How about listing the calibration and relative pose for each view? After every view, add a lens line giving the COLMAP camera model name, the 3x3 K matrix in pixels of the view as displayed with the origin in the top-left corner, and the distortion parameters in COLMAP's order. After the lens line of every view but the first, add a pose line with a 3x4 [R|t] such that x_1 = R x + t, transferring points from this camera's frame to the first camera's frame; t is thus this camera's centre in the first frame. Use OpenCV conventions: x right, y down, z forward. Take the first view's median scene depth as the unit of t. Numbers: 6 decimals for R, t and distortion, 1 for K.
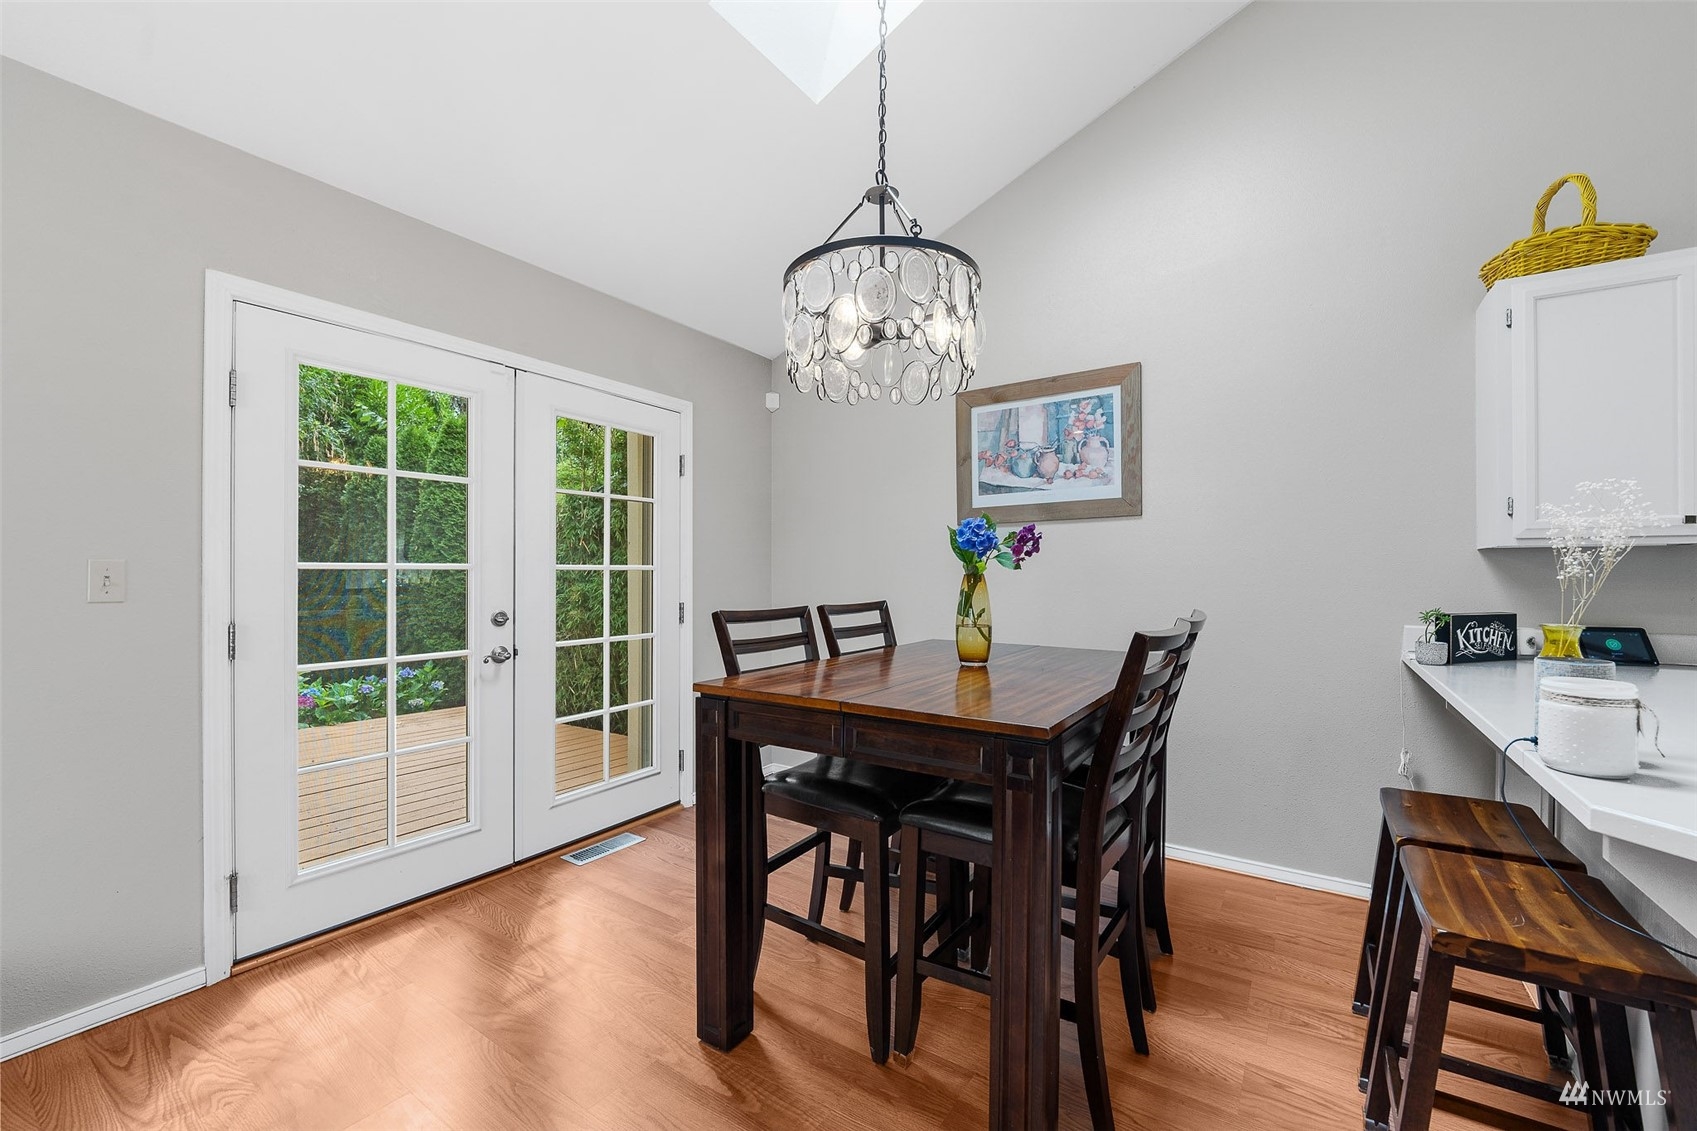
lens RADIAL K [[677.5, 0, 848.5], [0, 677.5, 565.5], [0, 0, 1]] dist [0.001794, 0.000194]
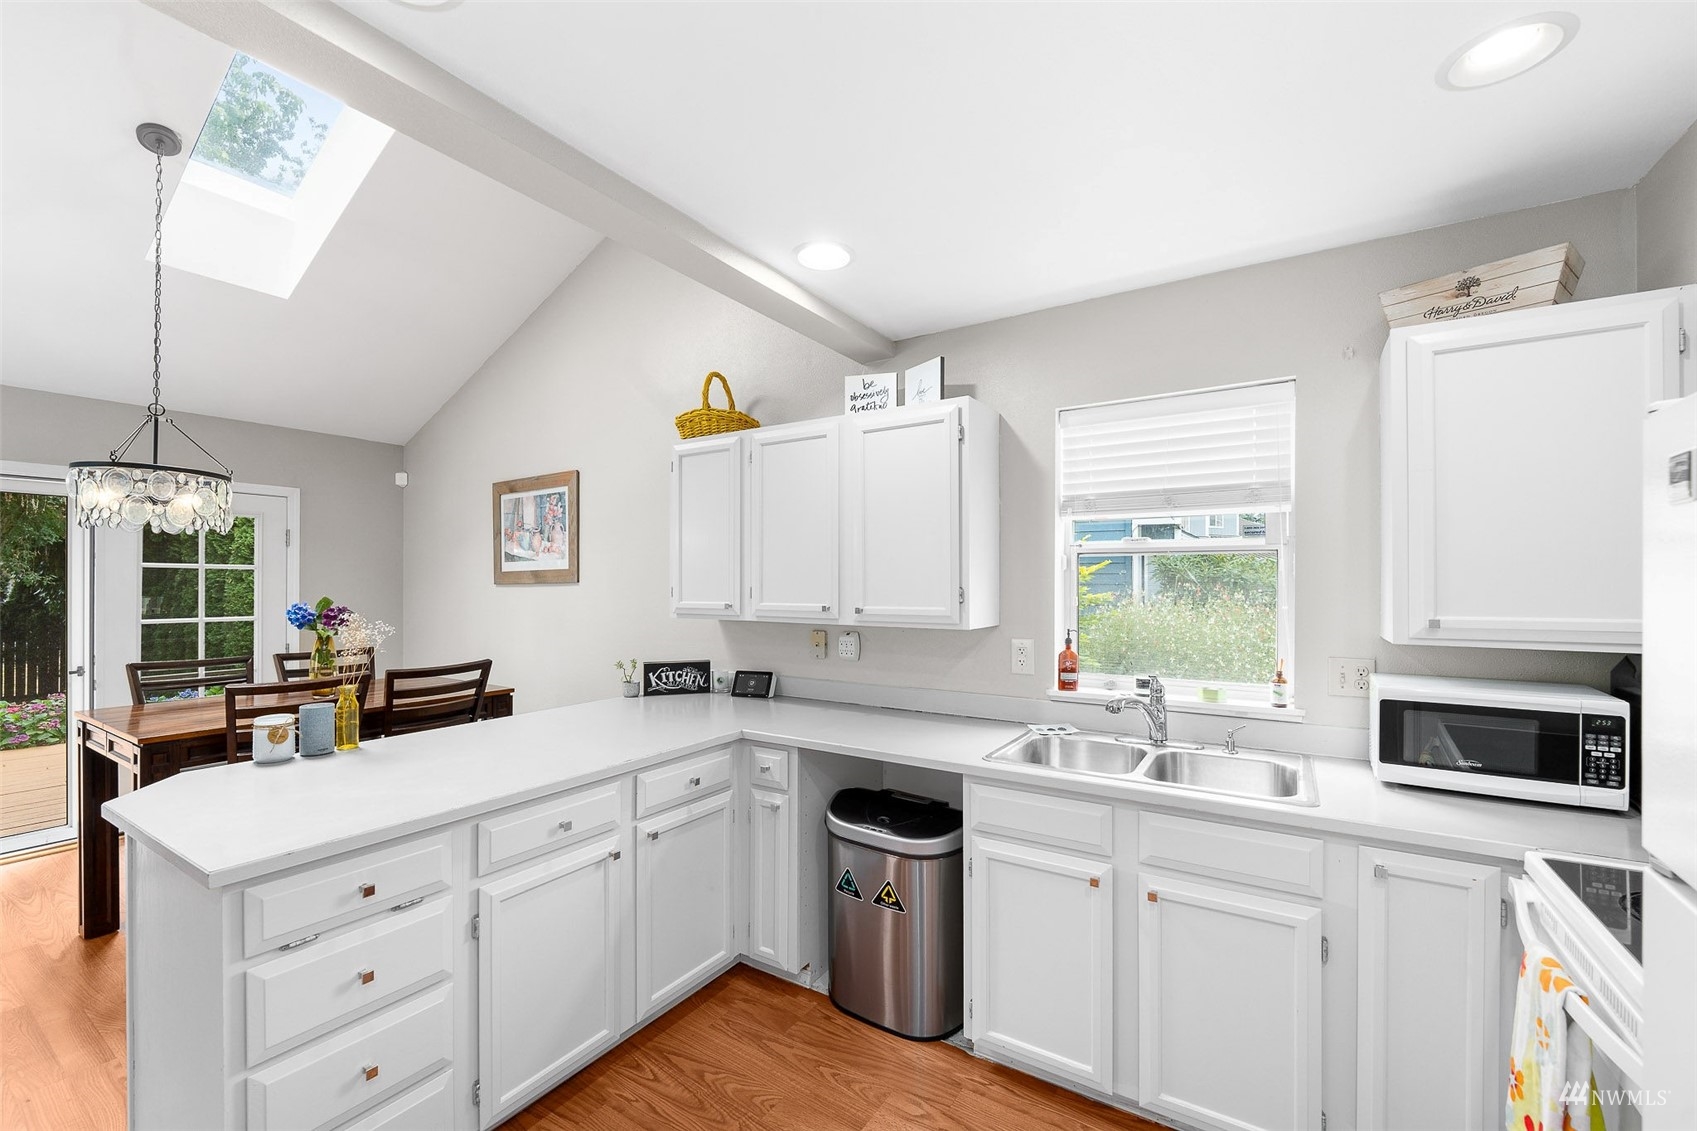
lens RADIAL K [[688.1, 0, 848.5], [0, 688.1, 565.5], [0, 0, 1]] dist [-0.042616, -0.000001]
pose [[0.998999, 0.001294, 0.044720, 0.876584], [-0.000393, 0.999797, -0.020159, -0.078202], [-0.044737, 0.020122, 0.998796, -0.371885]]
